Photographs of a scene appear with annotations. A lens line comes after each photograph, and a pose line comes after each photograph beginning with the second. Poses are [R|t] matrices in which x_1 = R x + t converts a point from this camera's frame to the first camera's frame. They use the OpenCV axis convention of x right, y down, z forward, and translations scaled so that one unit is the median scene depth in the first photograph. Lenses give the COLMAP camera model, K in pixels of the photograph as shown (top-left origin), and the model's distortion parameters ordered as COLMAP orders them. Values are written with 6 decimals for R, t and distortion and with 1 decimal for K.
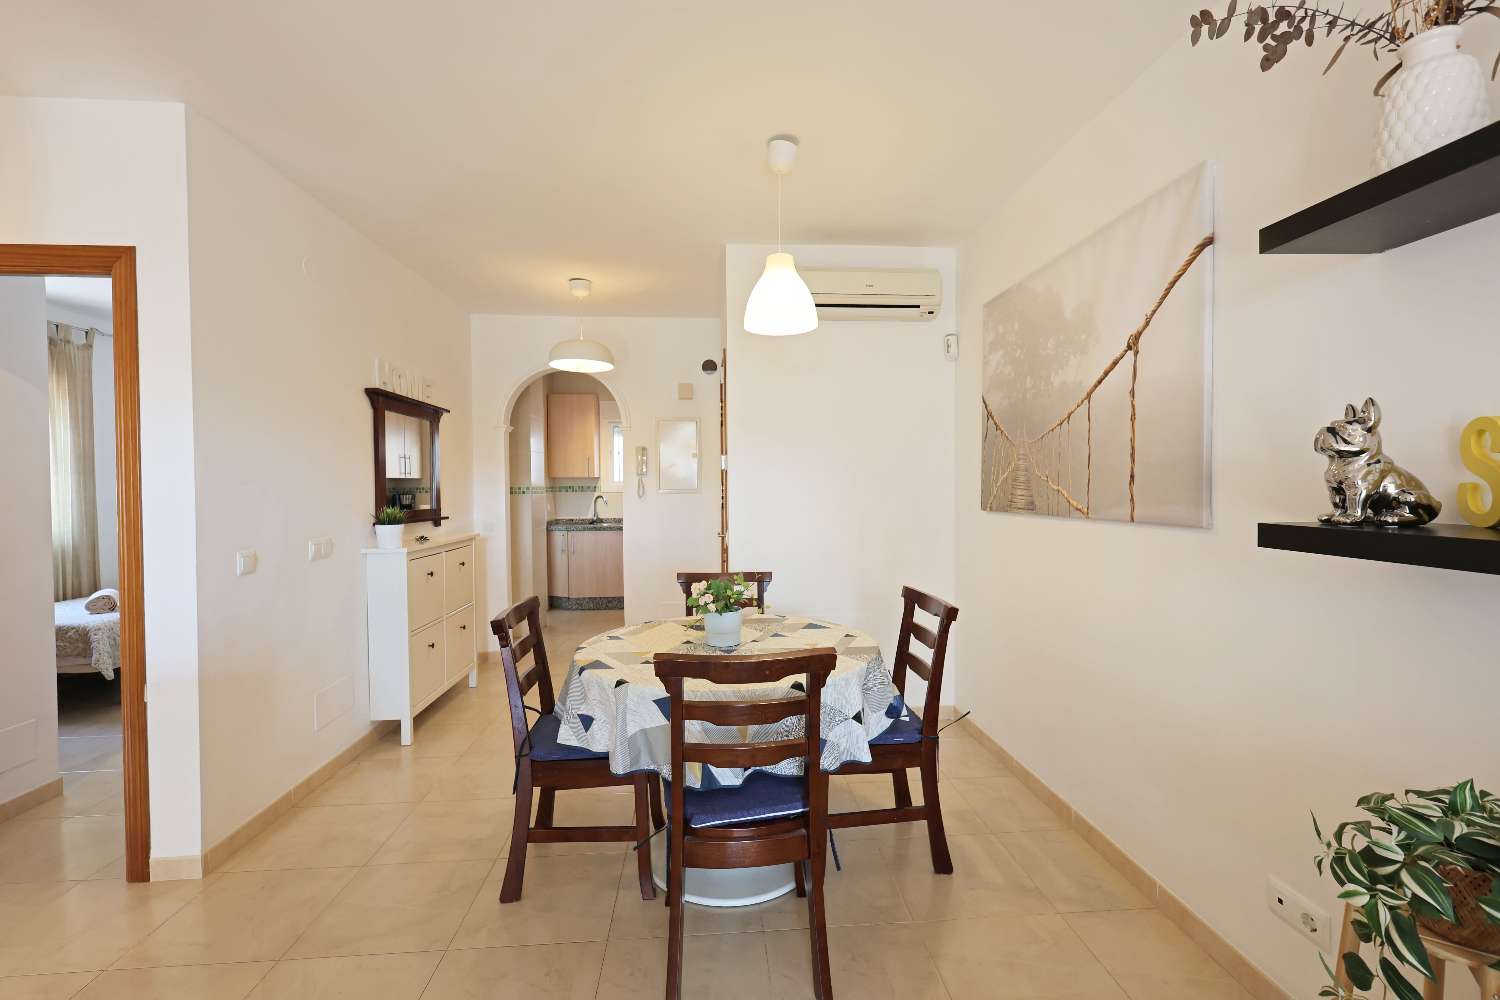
lens RADIAL K [[647.6, 0, 751.6], [0, 647.6, 496.4], [0, 0, 1]] dist [-0.001075, 0.001053]
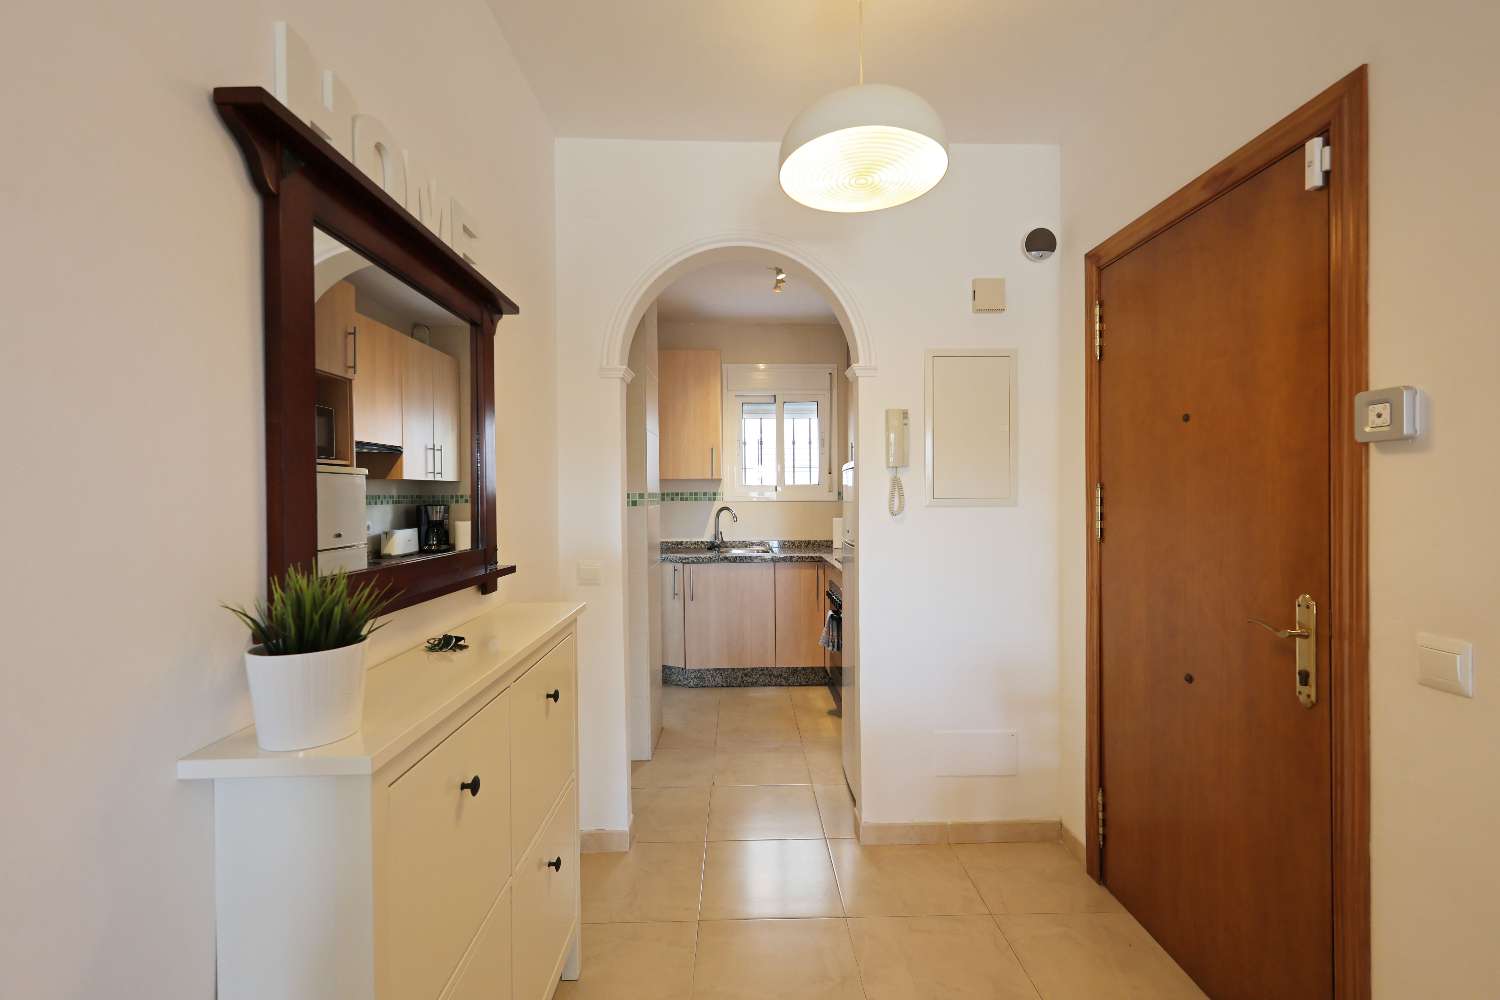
lens RADIAL K [[647.6, 0, 751.6], [0, 647.6, 496.4], [0, 0, 1]] dist [-0.001075, 0.001053]
pose [[0.998573, -0.000765, -0.053390, -0.498299], [0.000211, 0.999946, -0.010383, -0.014285], [0.053395, 0.010357, 0.998520, 1.006110]]
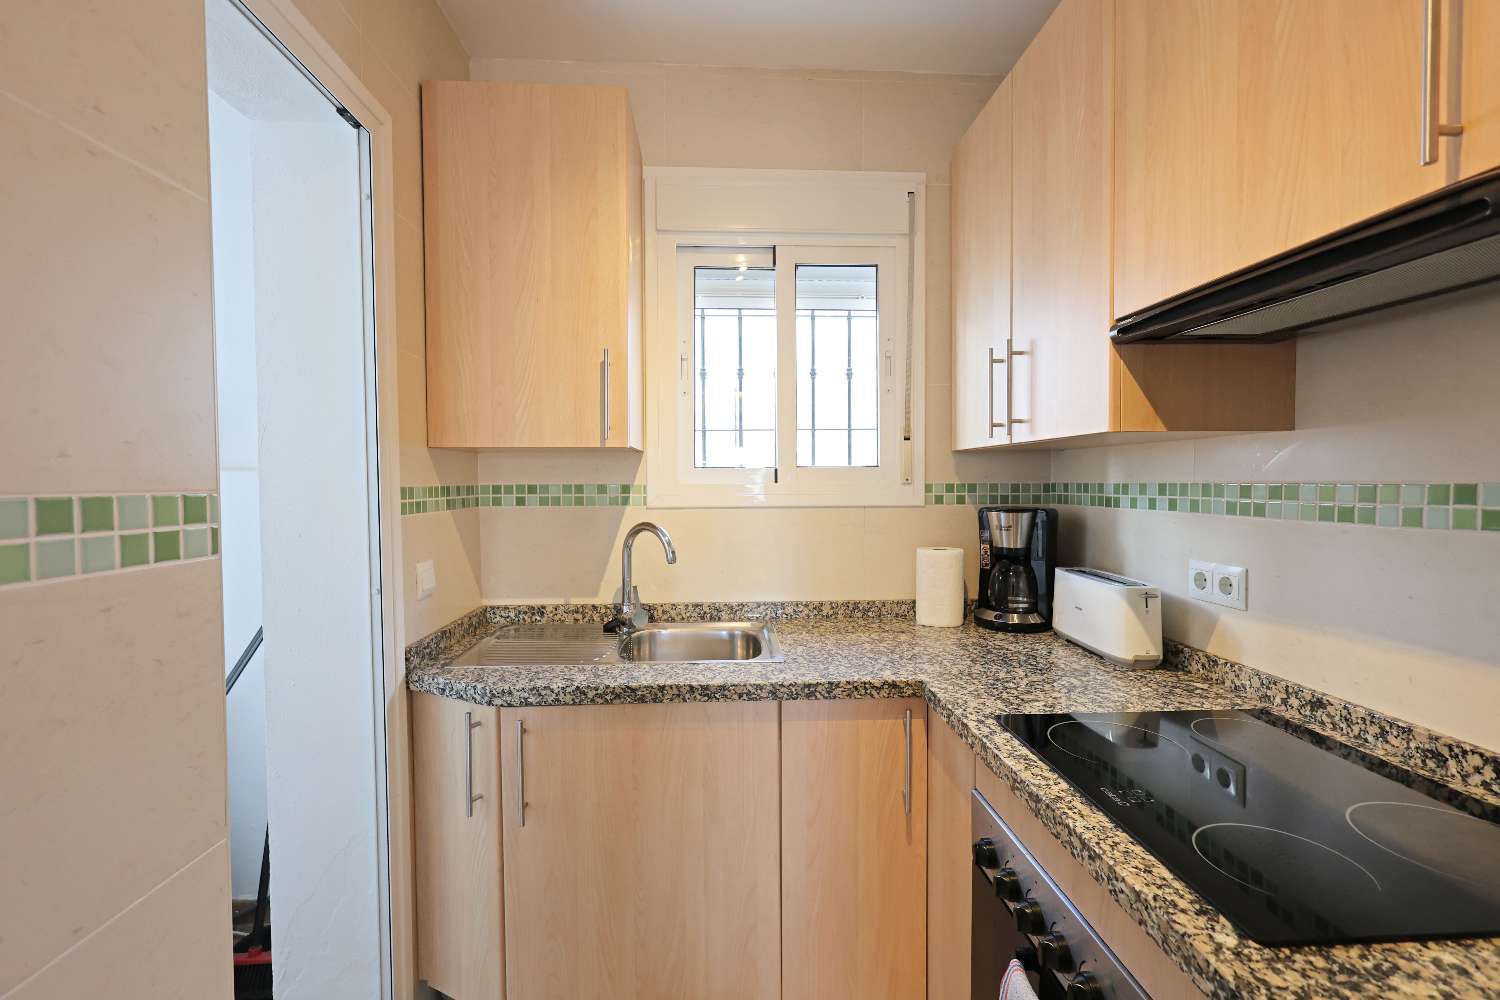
lens RADIAL K [[647.6, 0, 751.6], [0, 647.6, 496.4], [0, 0, 1]] dist [-0.001075, 0.001053]
pose [[0.999679, 0.002474, -0.025215, -0.539315], [-0.002232, 0.999951, 0.009635, -0.040496], [0.025238, -0.009576, 0.999636, 2.164028]]
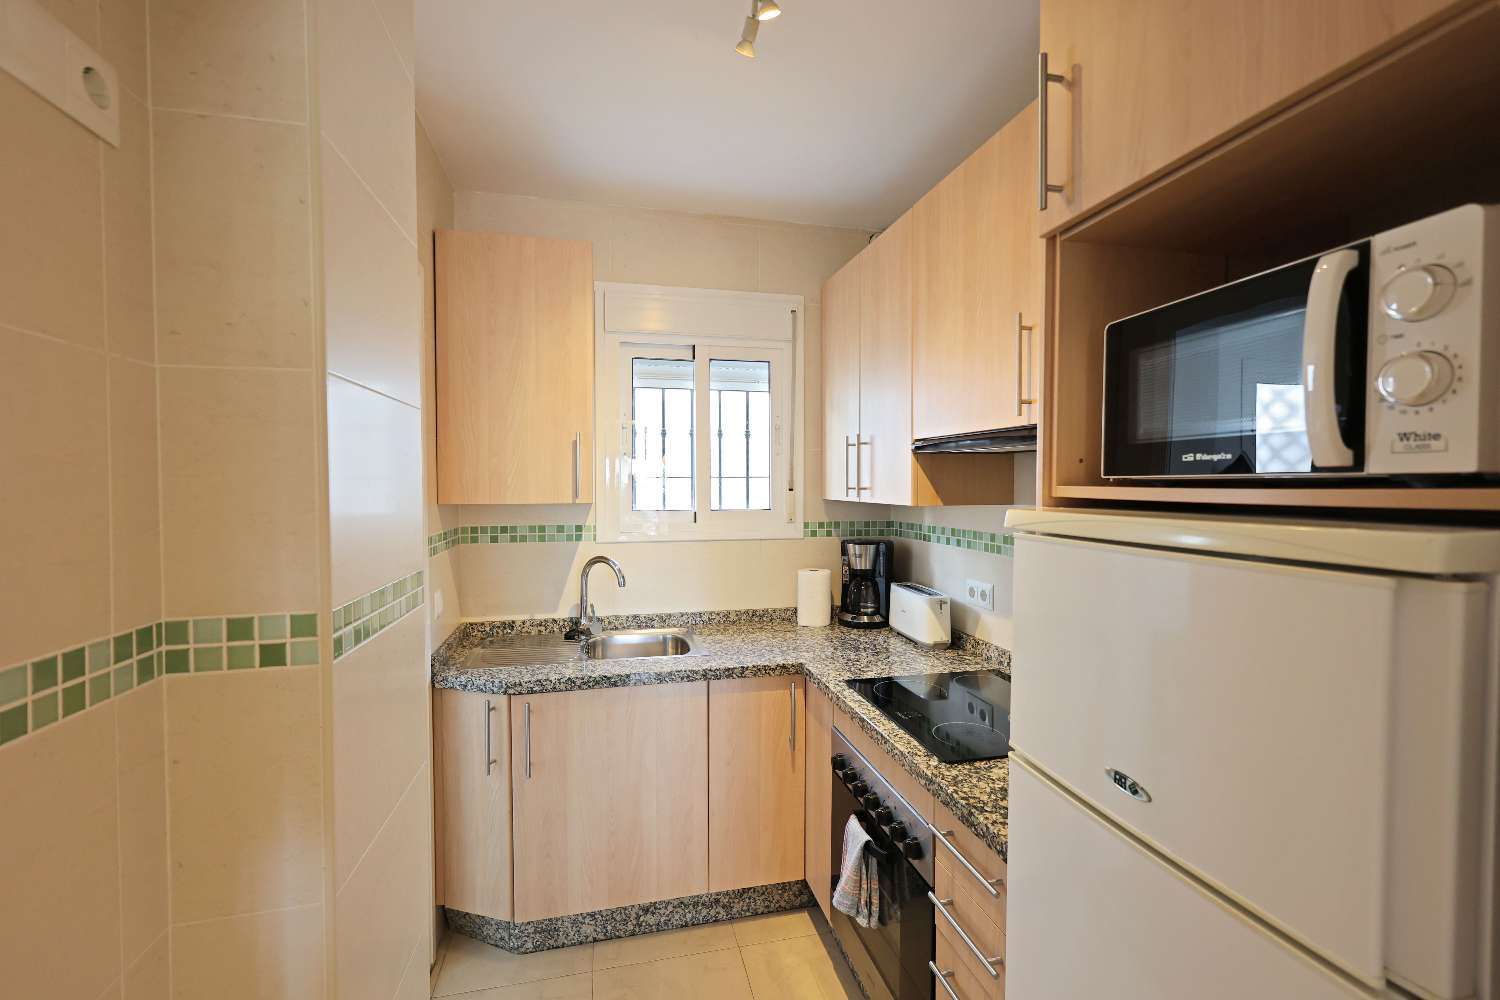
lens RADIAL K [[647.6, 0, 751.6], [0, 647.6, 496.4], [0, 0, 1]] dist [-0.001075, 0.001053]
pose [[0.987969, 0.002702, 0.154631, -0.602962], [-0.003597, 0.999978, 0.005510, -0.099282], [-0.154613, -0.006000, 0.987957, 1.897091]]
